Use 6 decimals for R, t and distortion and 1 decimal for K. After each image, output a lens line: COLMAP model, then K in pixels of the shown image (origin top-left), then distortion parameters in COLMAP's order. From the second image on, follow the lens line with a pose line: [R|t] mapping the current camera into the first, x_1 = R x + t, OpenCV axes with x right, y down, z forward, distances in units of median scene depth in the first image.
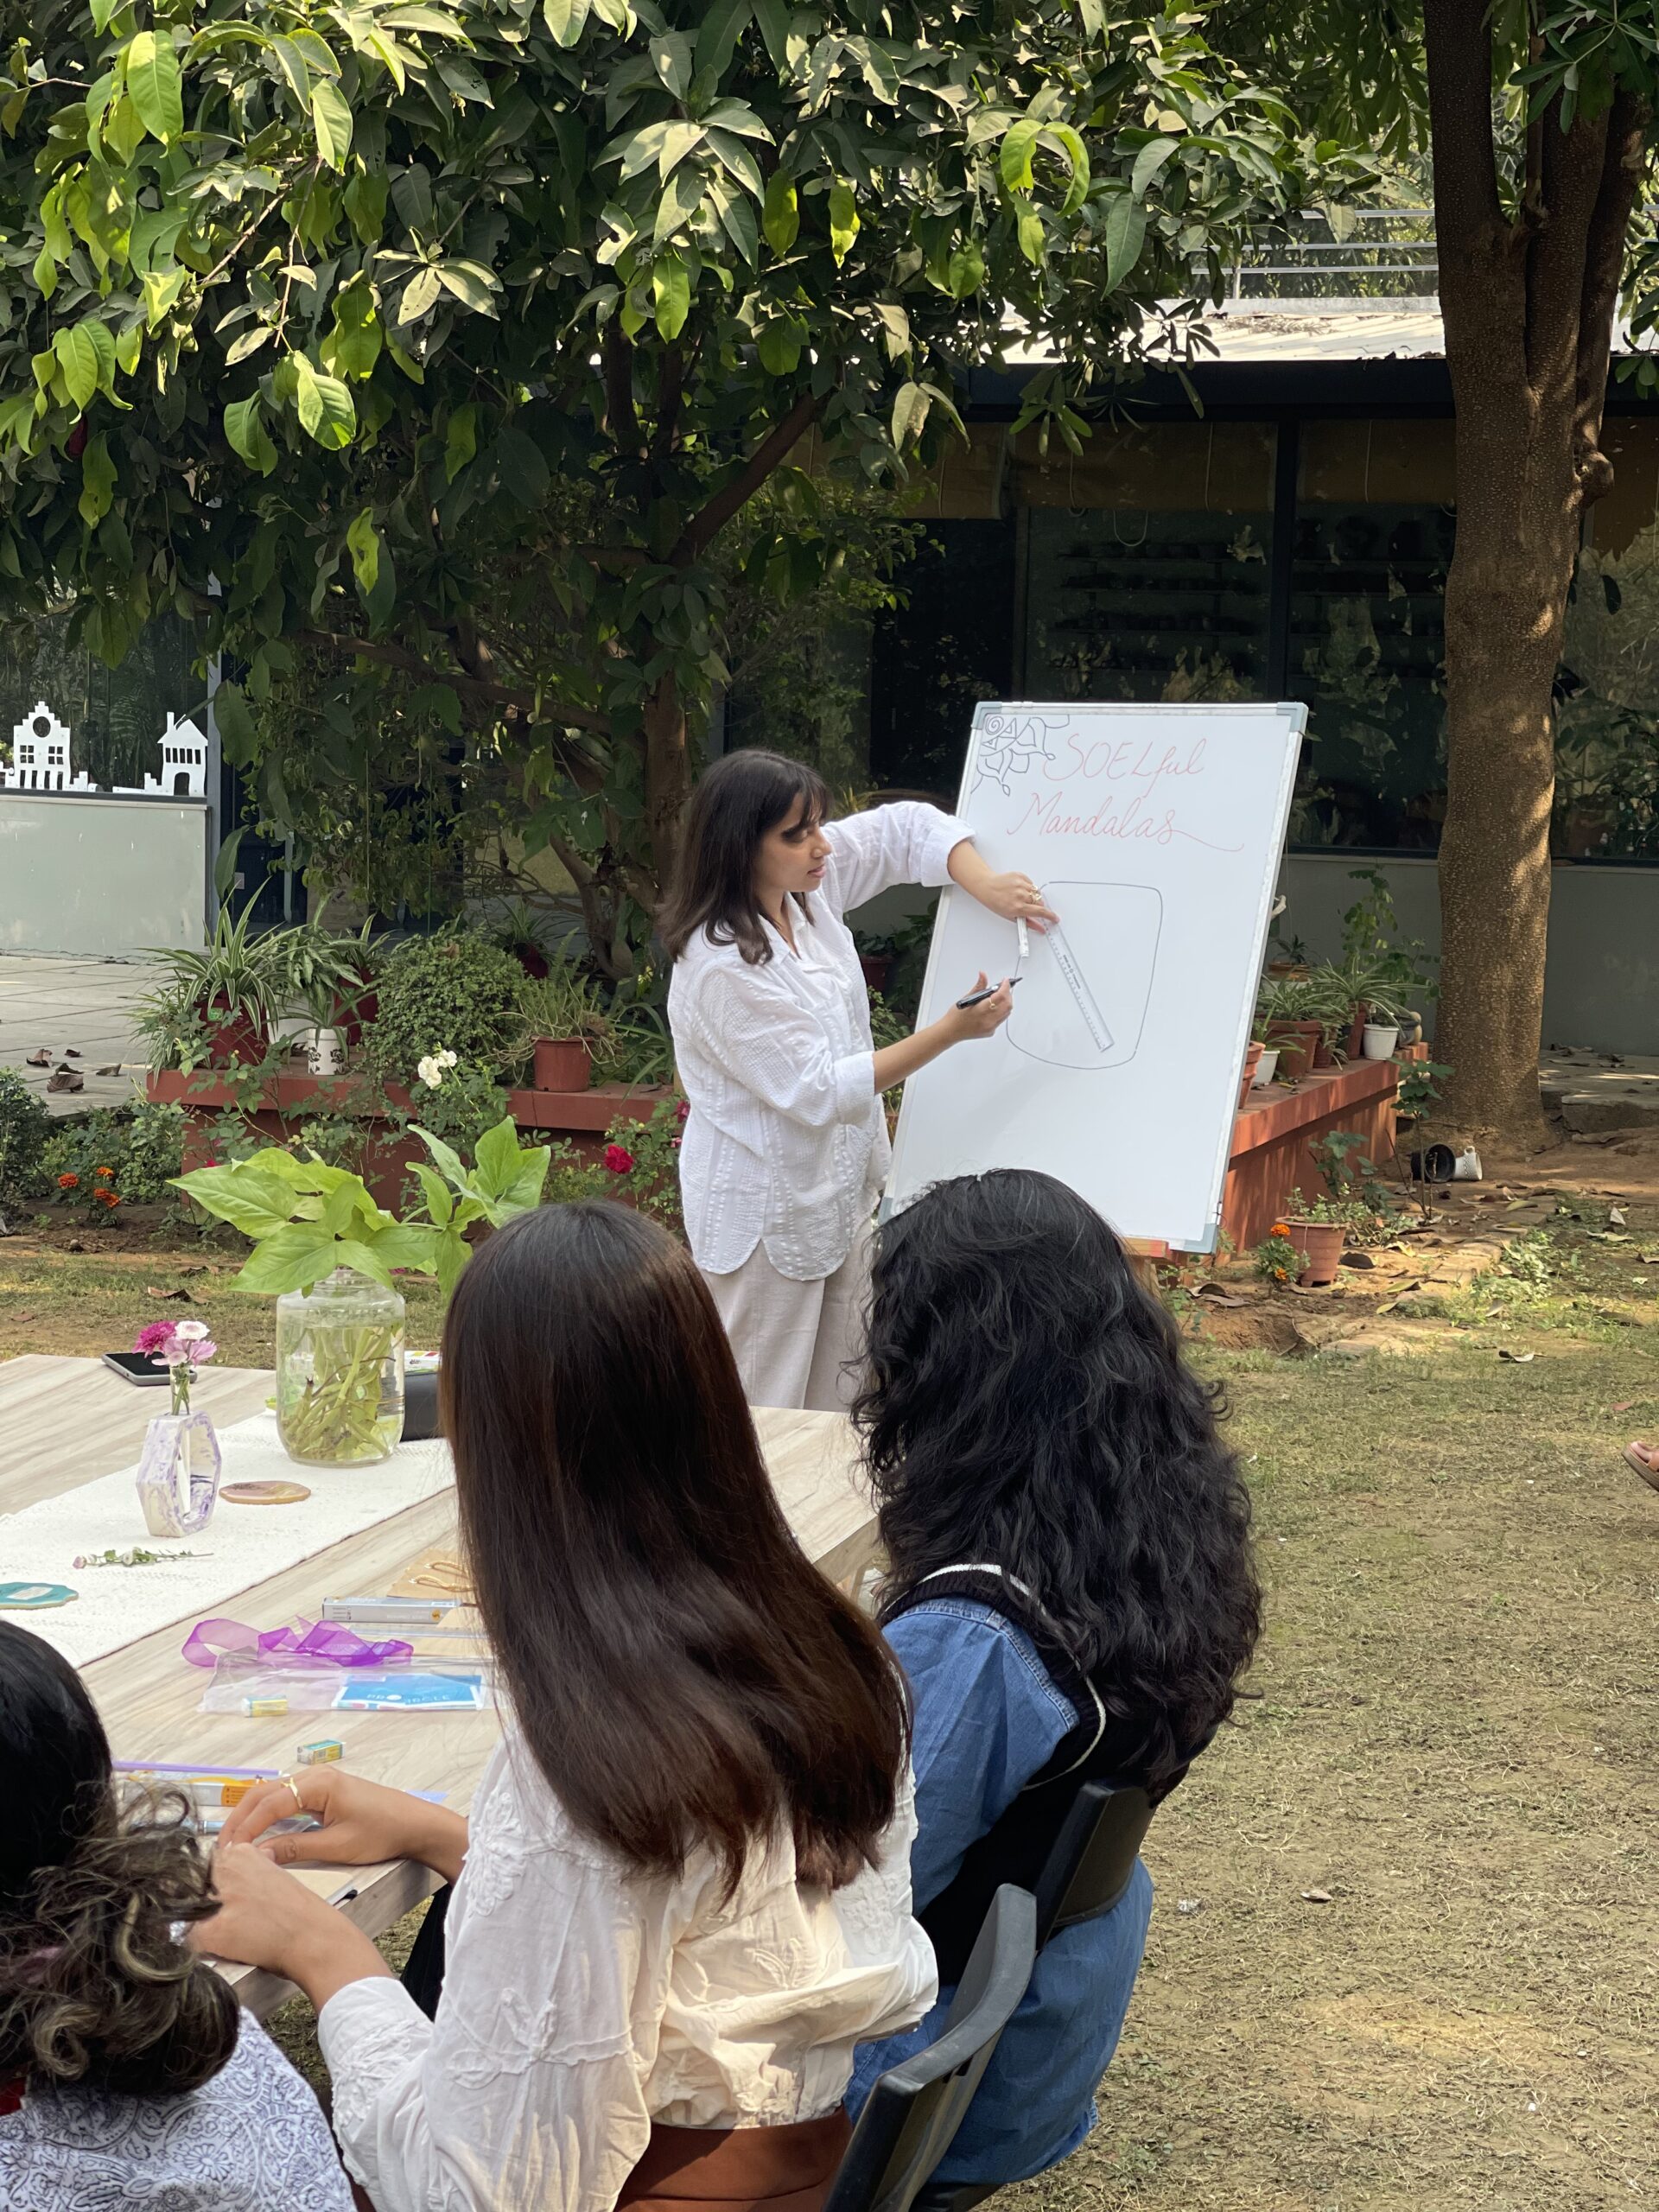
lens RADIAL K [[4167.6, 0, 829.5], [0, 4167.6, 1106.0], [0, 0, 1]] dist [0.197933, -0.154095]
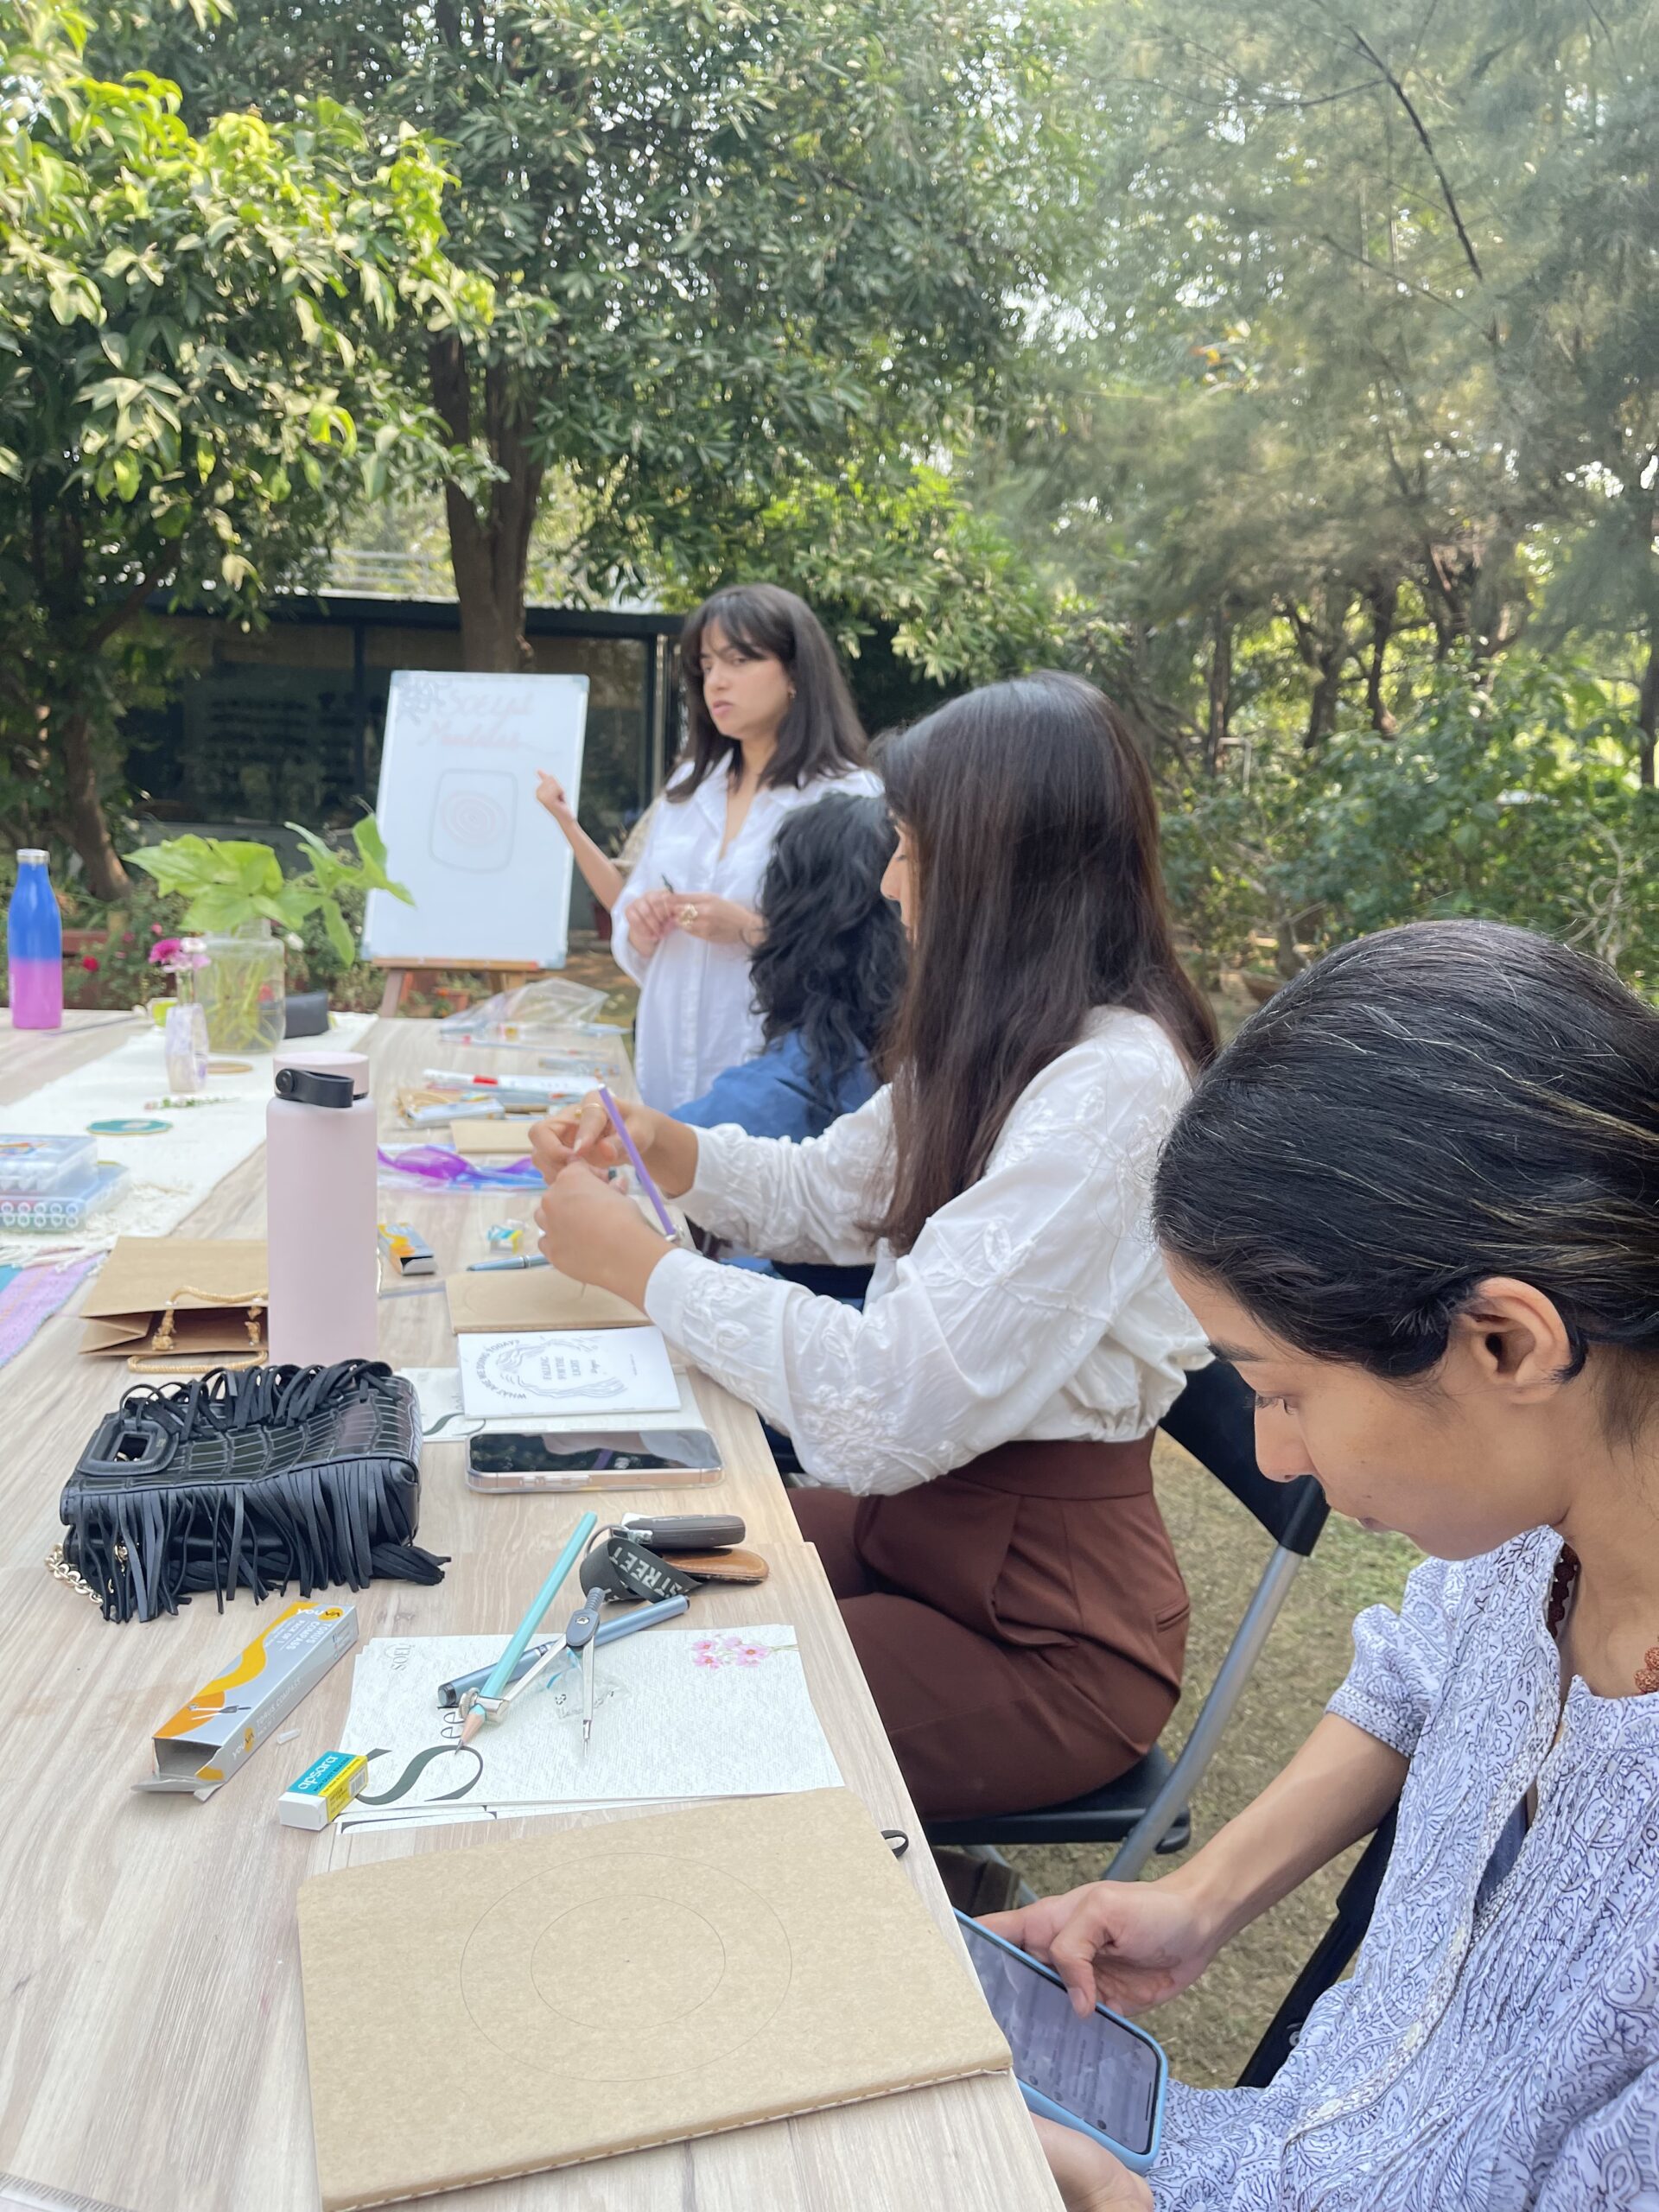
lens RADIAL K [[1726.2, 0, 829.5], [0, 1726.2, 1106.0], [0, 0, 1]] dist [0.011562, 0.010073]
pose [[0.905712, -0.047656, 0.421207, -0.091308], [0.017995, 0.997087, 0.074117, 0.030088], [-0.423512, -0.059549, 0.903931, 0.172114]]
